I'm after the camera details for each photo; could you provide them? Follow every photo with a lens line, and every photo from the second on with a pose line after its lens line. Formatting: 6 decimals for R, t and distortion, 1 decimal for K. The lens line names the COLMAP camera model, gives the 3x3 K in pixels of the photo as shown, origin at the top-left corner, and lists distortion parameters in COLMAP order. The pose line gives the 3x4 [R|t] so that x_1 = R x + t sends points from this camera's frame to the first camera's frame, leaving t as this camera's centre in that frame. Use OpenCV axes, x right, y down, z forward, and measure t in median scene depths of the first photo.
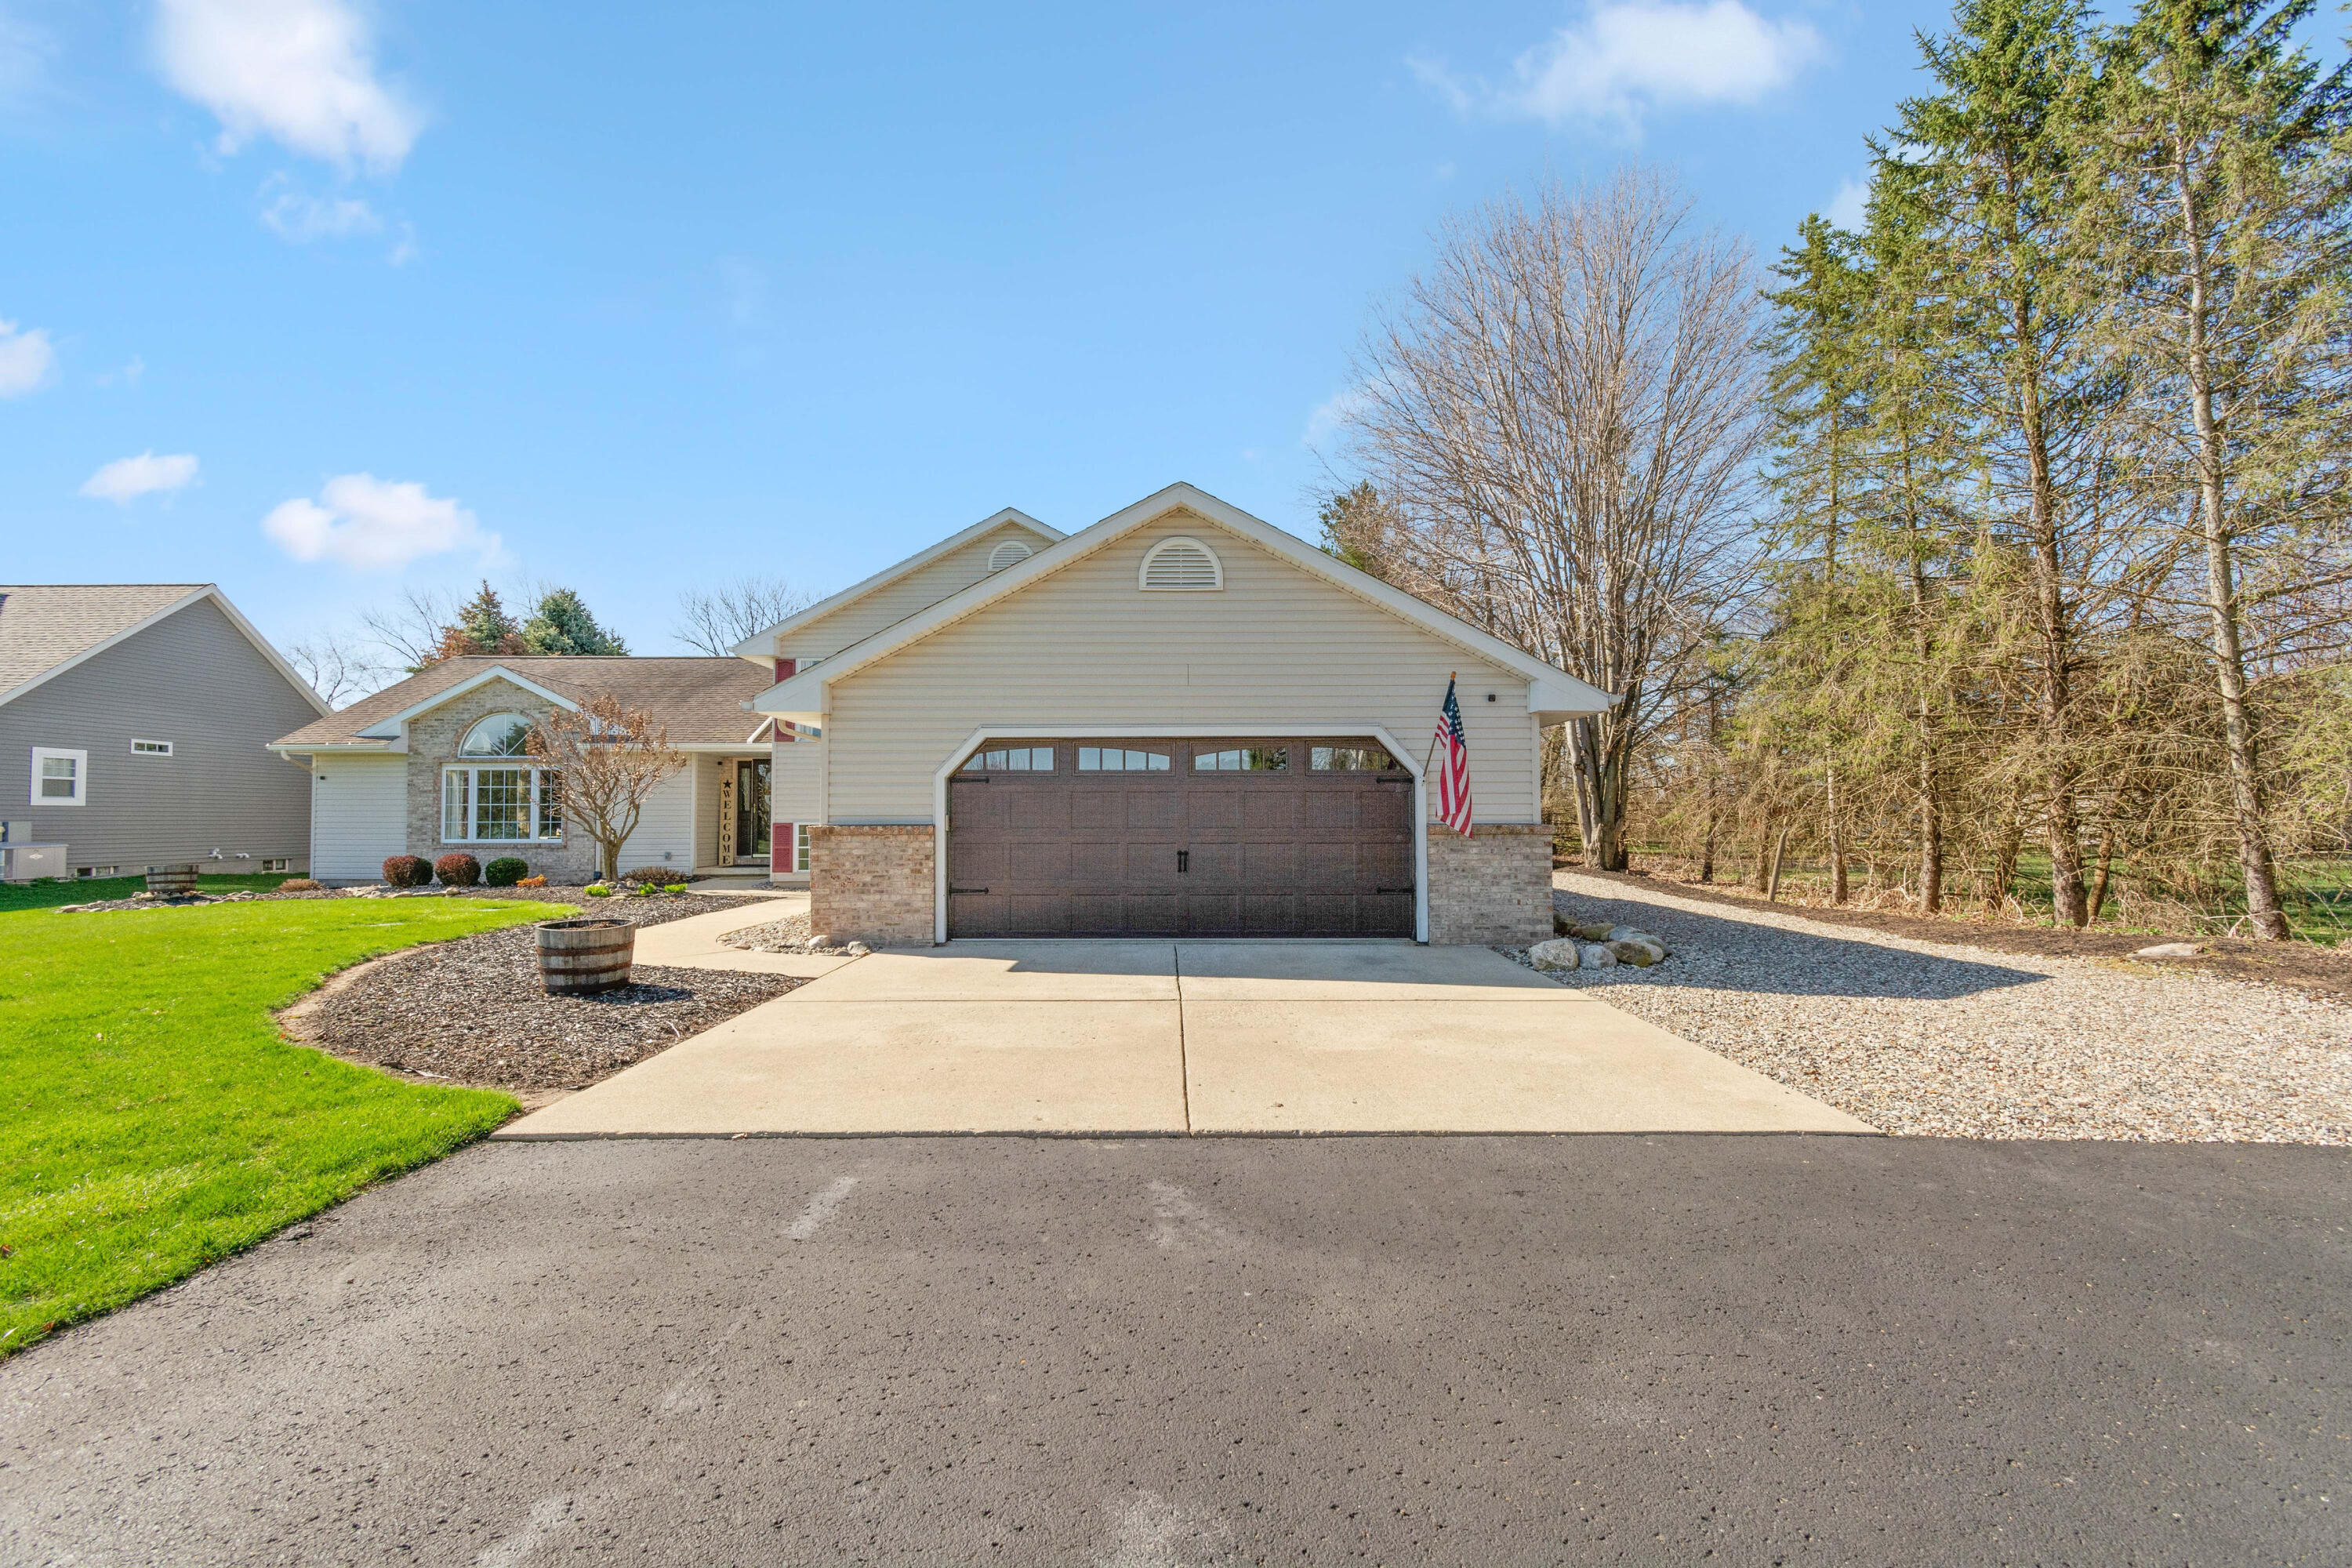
lens RADIAL K [[1054.6, 0, 1176.8], [0, 1054.6, 791.1], [0, 0, 1]] dist [0.010878, -0.000017]
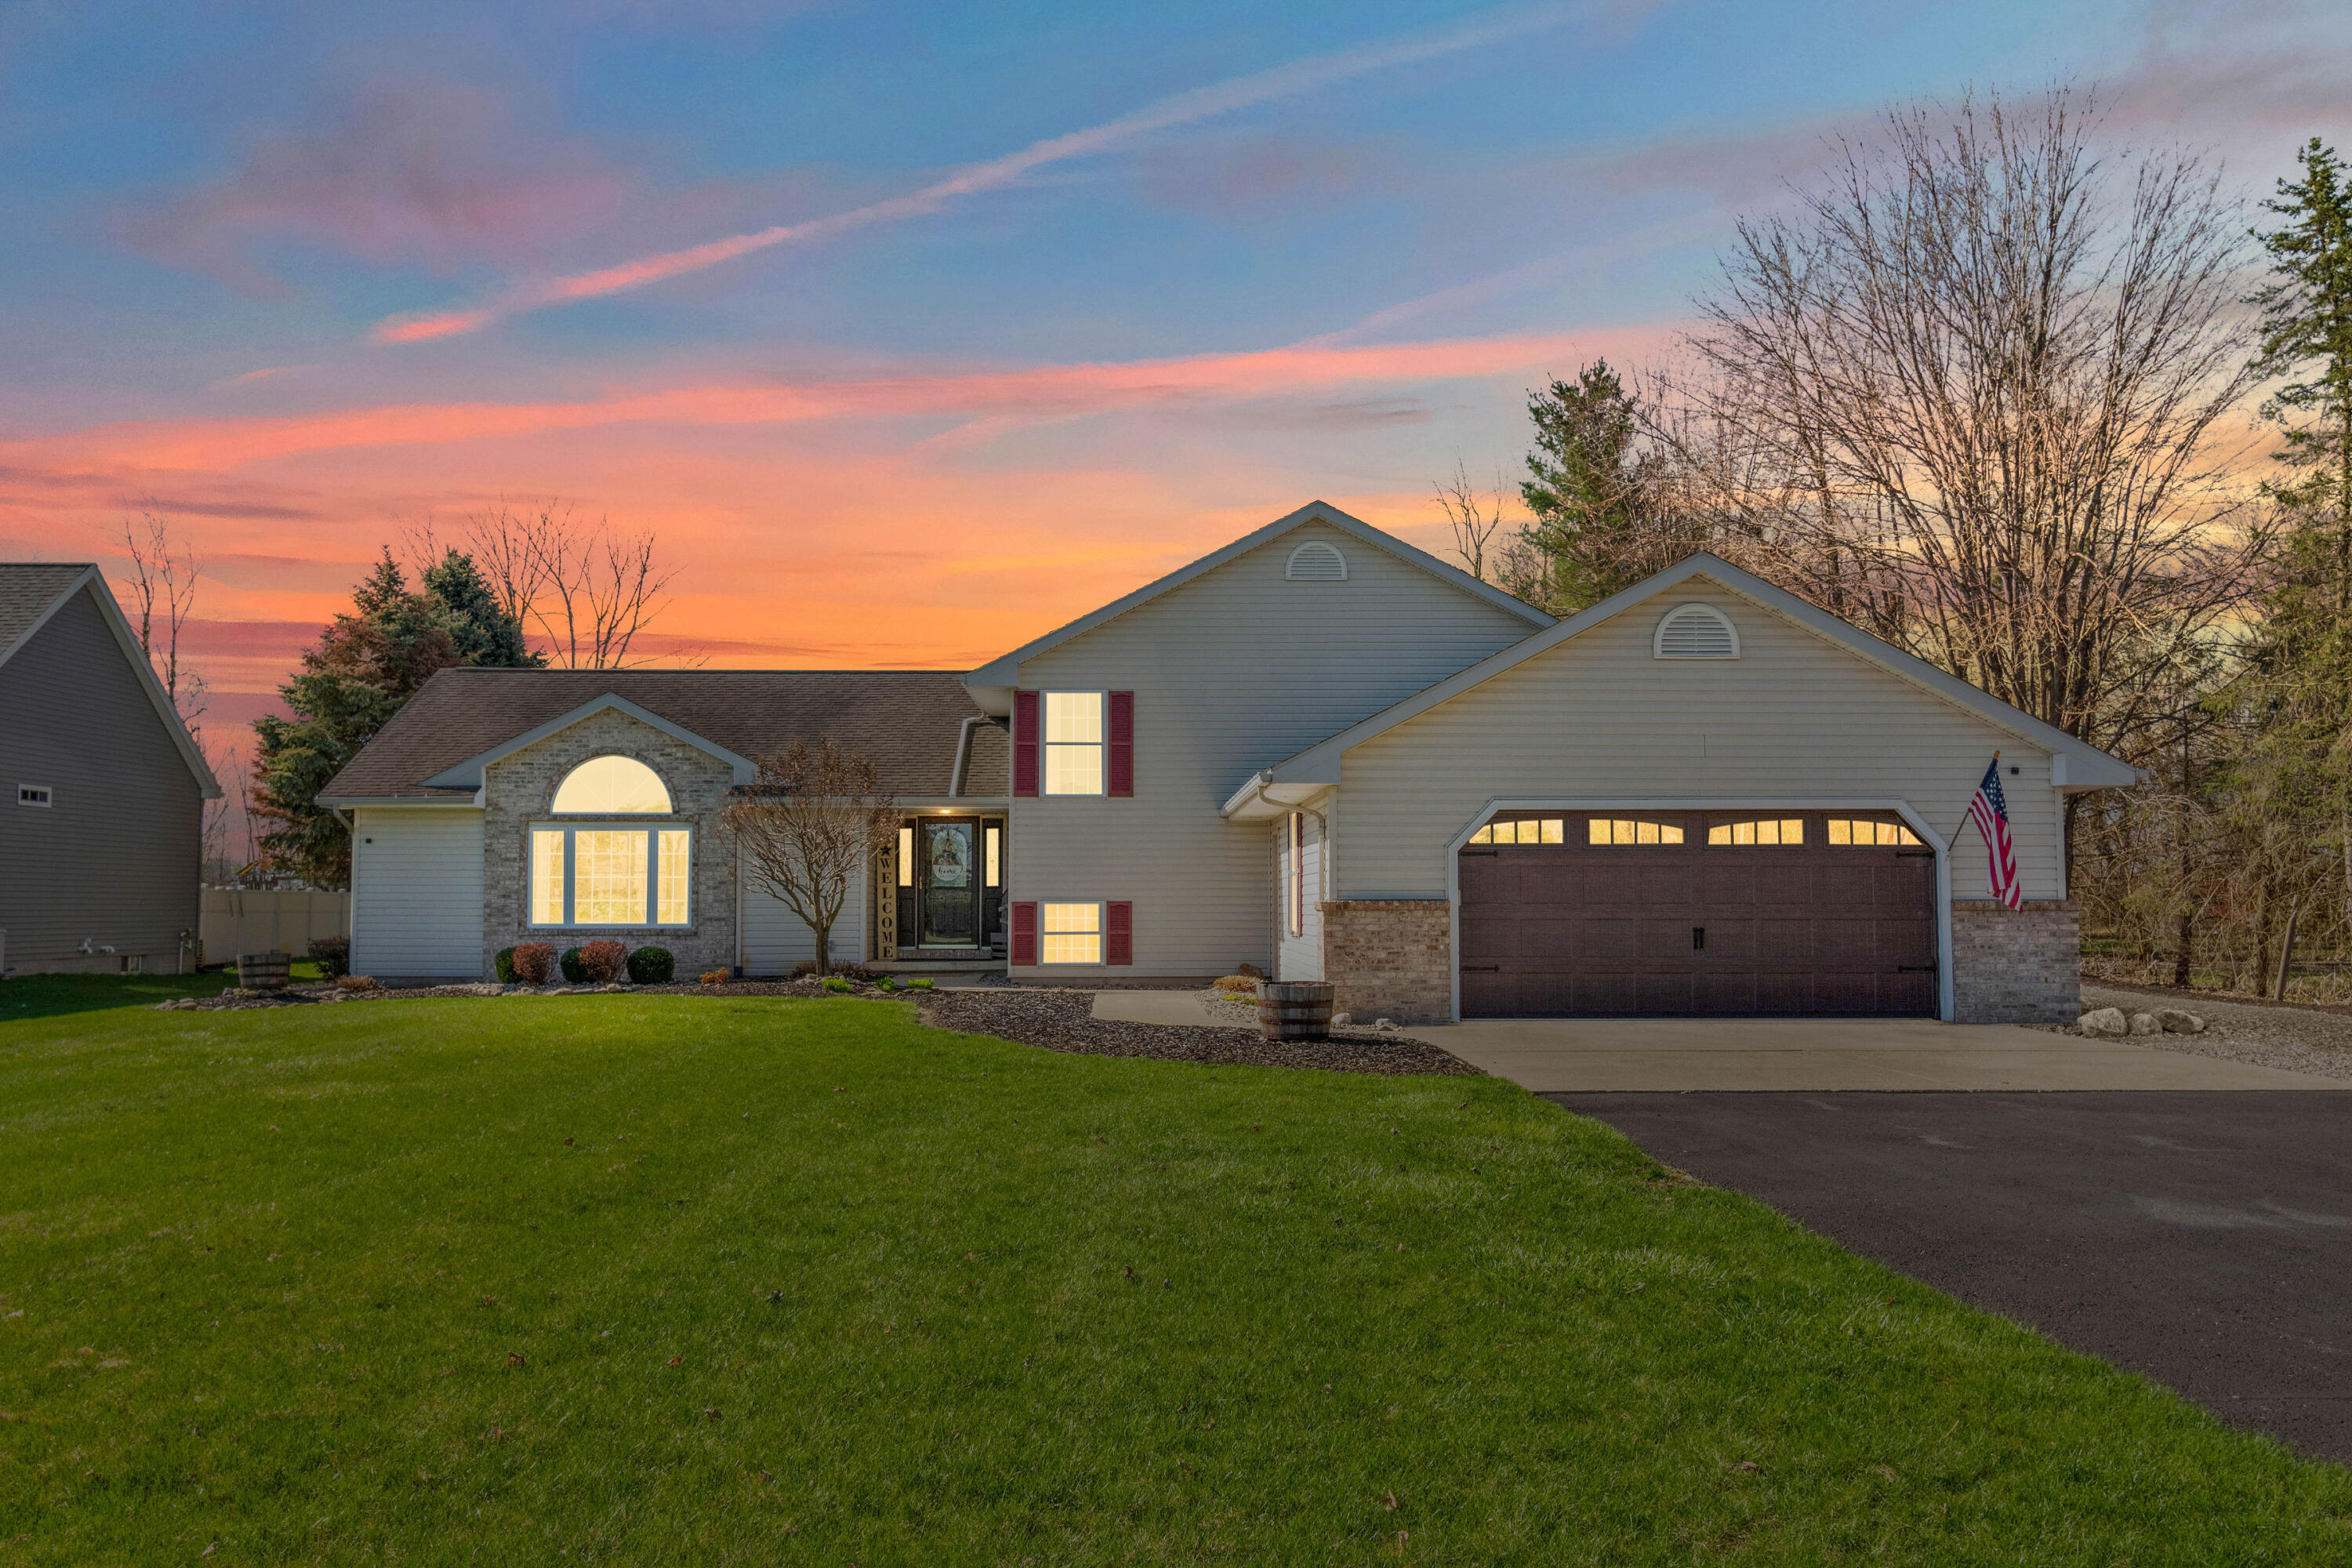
lens RADIAL K [[2011.0, 0, 1176.0], [0, 2011.0, 784.0], [0, 0, 1]] dist [0.004860, 0.004686]
pose [[0.999512, 0.003385, 0.031068, -0.530609], [-0.002340, 0.999432, -0.033610, -0.011571], [-0.031164, 0.033521, 0.998952, -0.828884]]
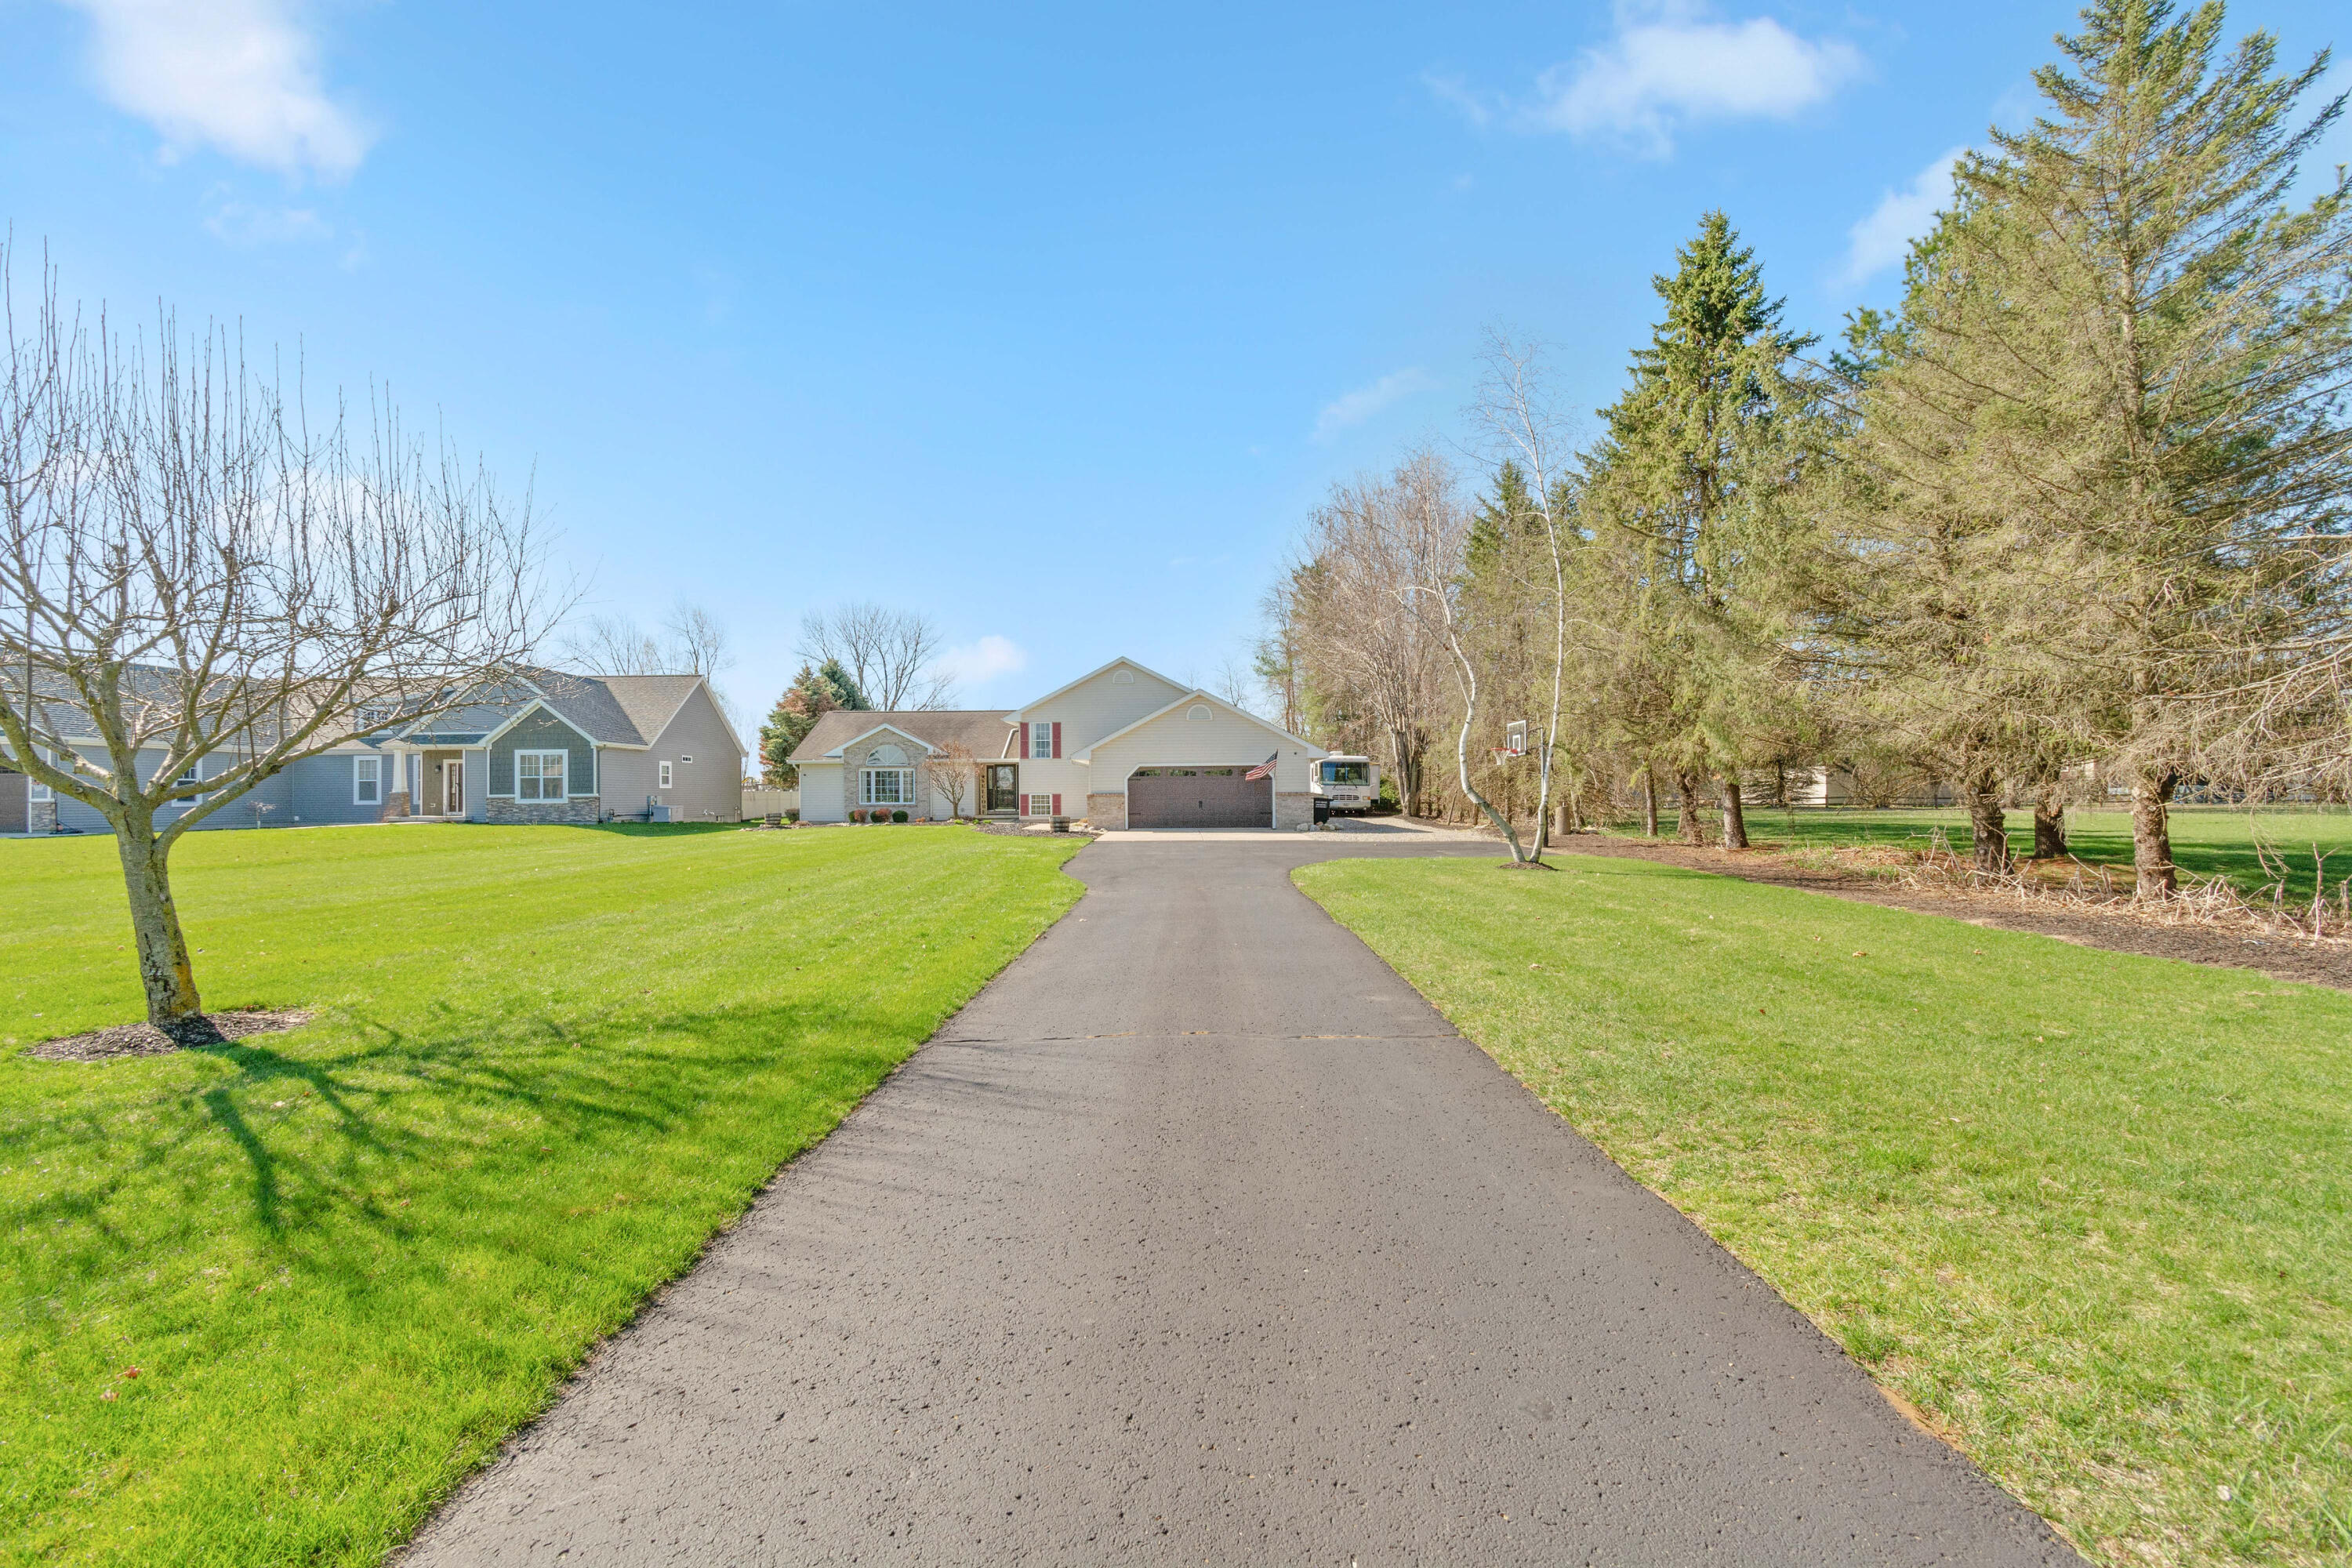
lens RADIAL K [[1054.6, 0, 1176.8], [0, 1054.6, 791.1], [0, 0, 1]] dist [0.010878, -0.000017]
pose [[0.999967, -0.007651, -0.002717, -0.058619], [0.007721, 0.999612, 0.026769, -0.060278], [0.002511, -0.026789, 0.999638, -2.235166]]
